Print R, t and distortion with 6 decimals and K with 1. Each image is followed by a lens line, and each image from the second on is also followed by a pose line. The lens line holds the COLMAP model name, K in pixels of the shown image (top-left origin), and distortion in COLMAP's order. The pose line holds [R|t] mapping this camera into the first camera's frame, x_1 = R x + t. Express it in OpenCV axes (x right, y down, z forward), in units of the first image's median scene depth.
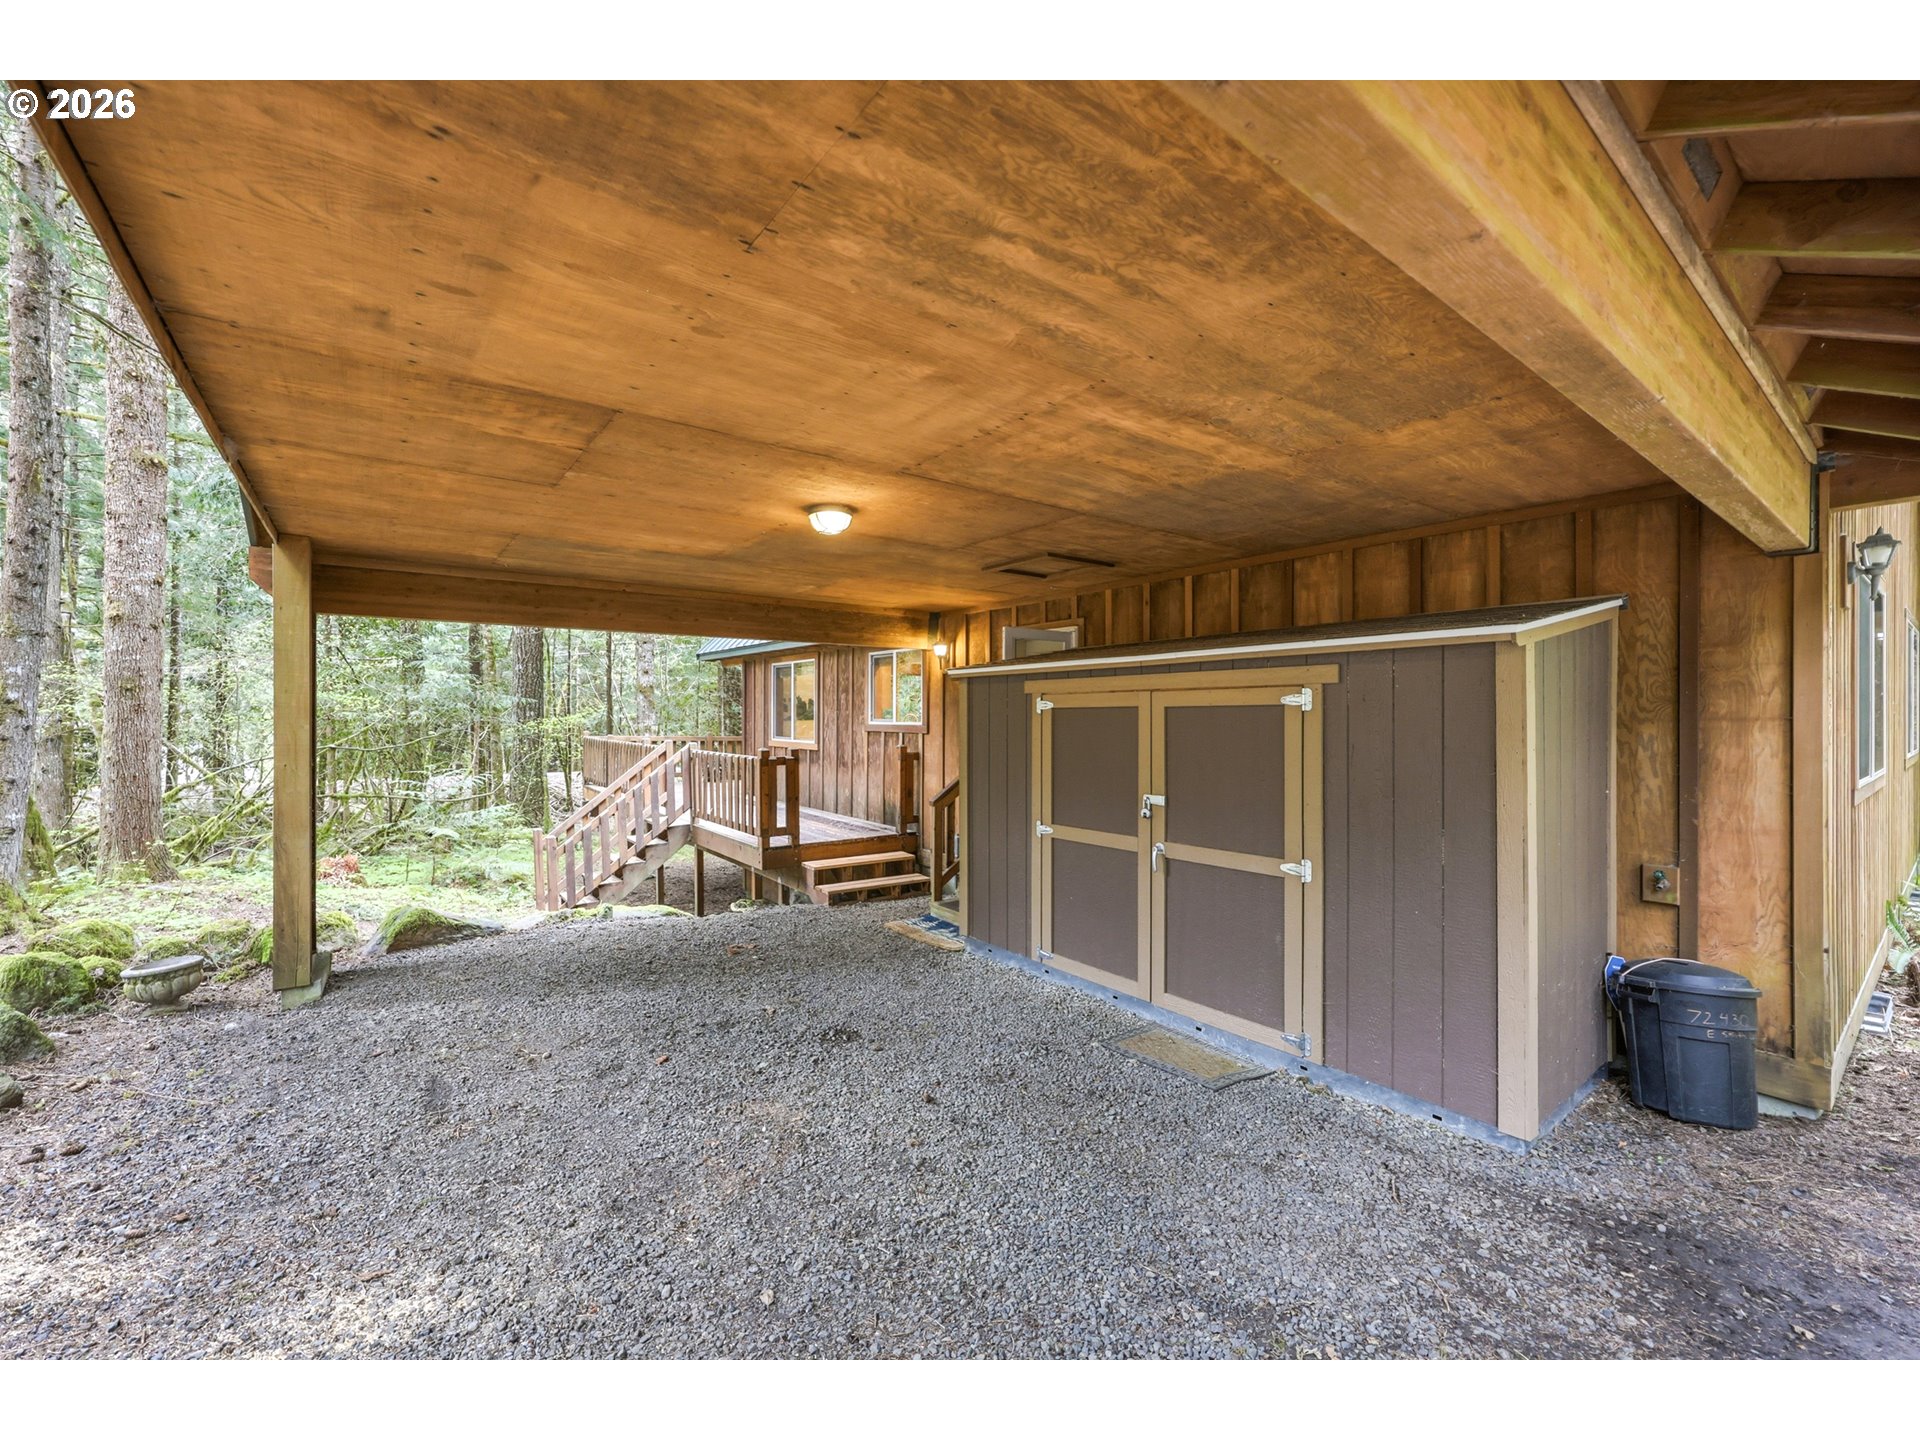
lens RADIAL K [[775.4, 0, 958.0], [0, 775.4, 715.5], [0, 0, 1]] dist [0.008750, 0.000069]
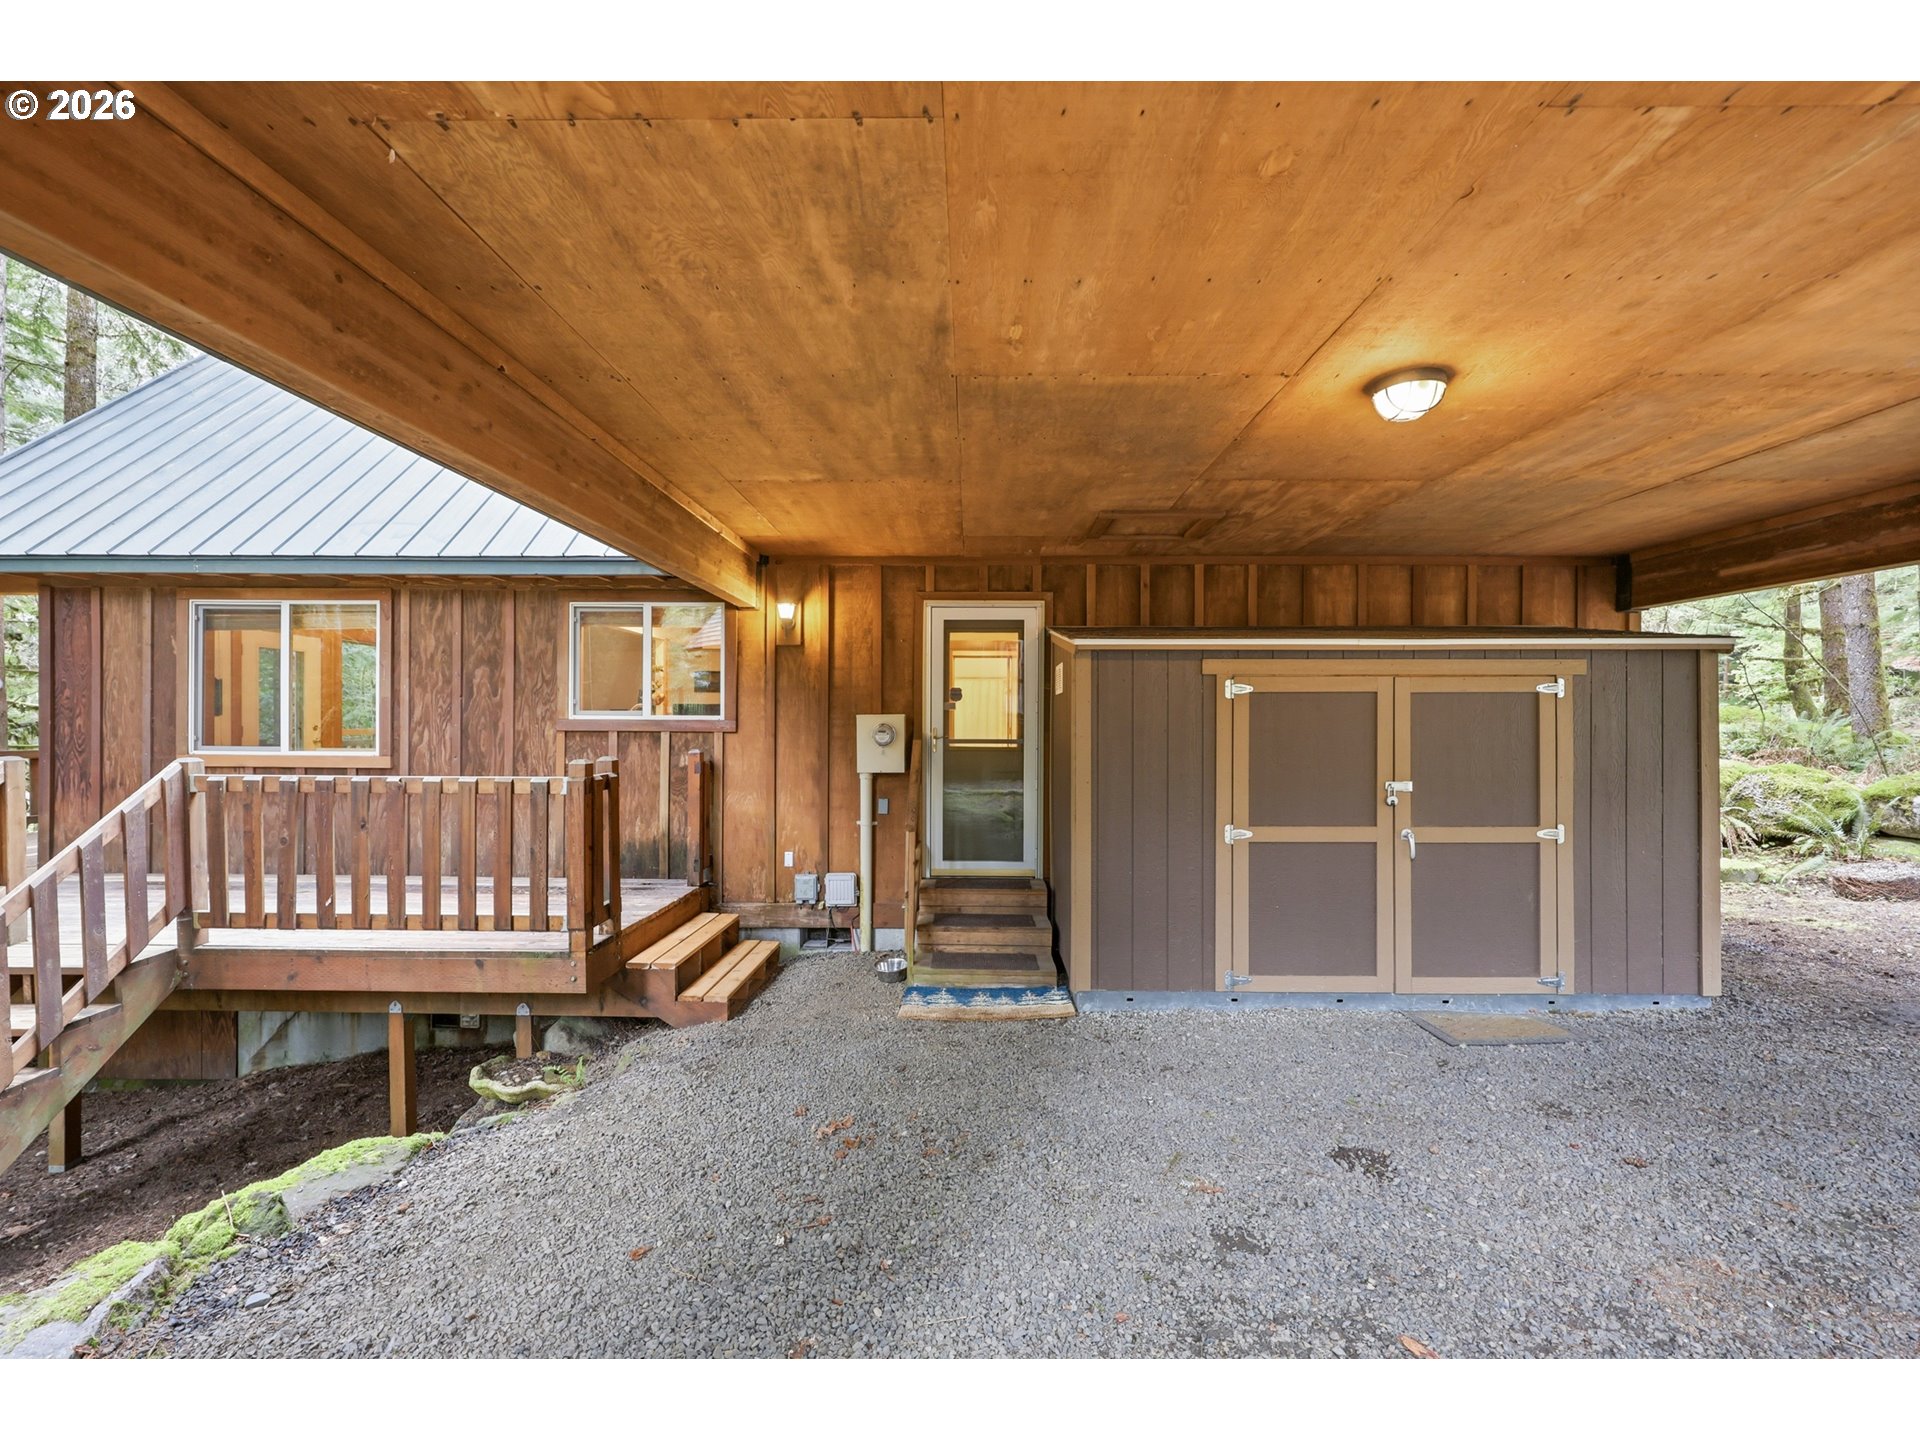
lens RADIAL K [[775.4, 0, 962.8], [0, 775.4, 724.2], [0, 0, 1]] dist [0.008750, 0.000069]
pose [[0.620694, -0.000997, 0.784052, -0.754557], [-0.002067, 0.999994, 0.002907, 0.023809], [-0.784050, -0.003425, 0.620688, 0.710535]]
